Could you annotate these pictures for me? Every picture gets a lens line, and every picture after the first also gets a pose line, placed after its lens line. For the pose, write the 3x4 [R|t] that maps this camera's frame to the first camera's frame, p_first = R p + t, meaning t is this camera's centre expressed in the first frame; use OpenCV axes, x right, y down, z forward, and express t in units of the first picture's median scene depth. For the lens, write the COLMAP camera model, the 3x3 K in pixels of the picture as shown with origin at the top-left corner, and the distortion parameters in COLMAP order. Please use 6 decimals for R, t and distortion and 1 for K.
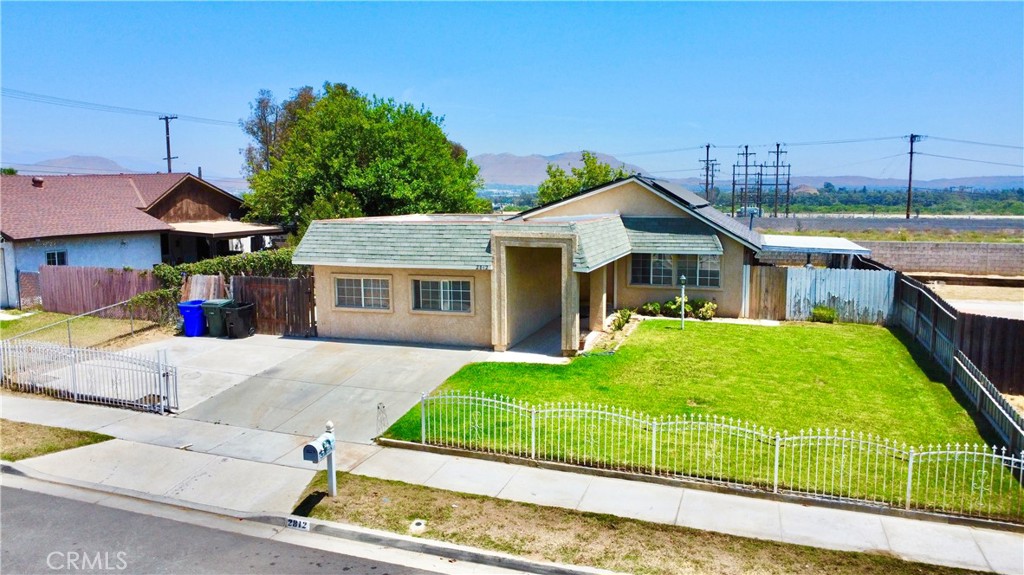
lens RADIAL K [[742.7, 0, 512.0], [0, 742.7, 287.5], [0, 0, 1]] dist [-0.016344, -0.007247]
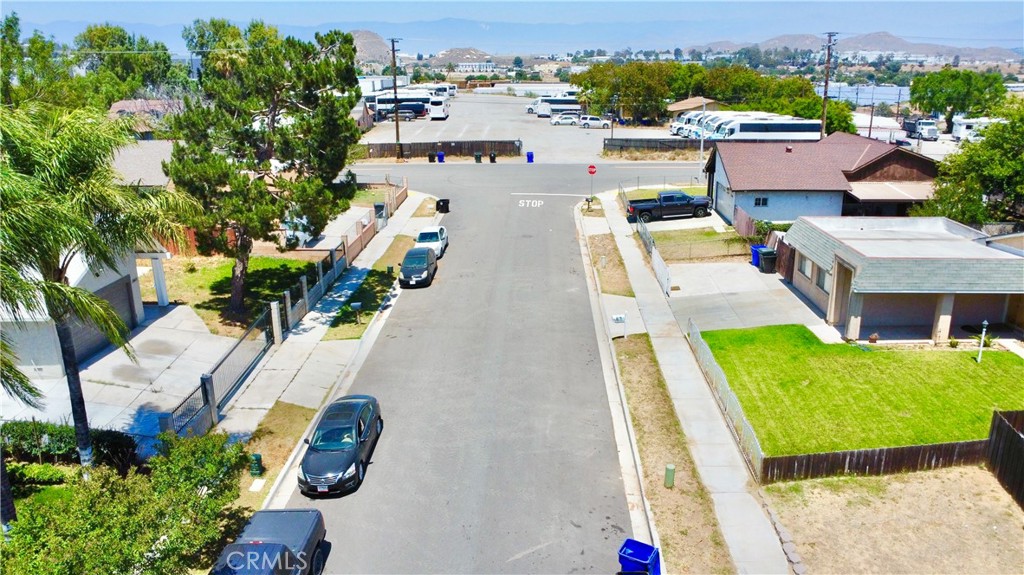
lens RADIAL K [[742.7, 0, 512.0], [0, 742.7, 287.5], [0, 0, 1]] dist [-0.016344, -0.007247]
pose [[0.285070, 0.284894, -0.915189, 1.219446], [-0.116515, 0.958026, 0.261936, -0.327703], [0.951399, 0.031963, 0.306298, -0.126088]]
